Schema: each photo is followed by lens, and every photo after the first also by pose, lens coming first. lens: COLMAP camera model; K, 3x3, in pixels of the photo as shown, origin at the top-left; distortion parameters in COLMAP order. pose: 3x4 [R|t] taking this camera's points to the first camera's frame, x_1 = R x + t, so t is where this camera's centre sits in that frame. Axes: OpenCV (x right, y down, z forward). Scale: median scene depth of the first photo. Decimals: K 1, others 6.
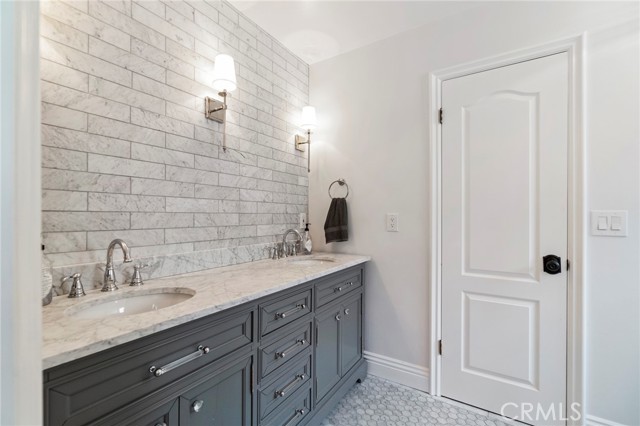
lens RADIAL K [[278.5, 0, 320.0], [0, 278.5, 214.4], [0, 0, 1]] dist [-0.002843, 0.000526]
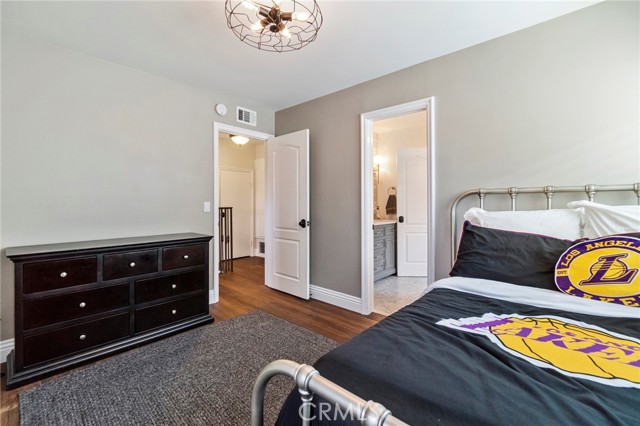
lens RADIAL K [[278.5, 0, 323.2], [0, 278.5, 200.5], [0, 0, 1]] dist [-0.002843, 0.000526]
pose [[0.989514, -0.004414, -0.144369, -0.245441], [0.004060, 0.999988, -0.002749, -0.013415], [0.144379, 0.002134, 0.989520, -2.007934]]
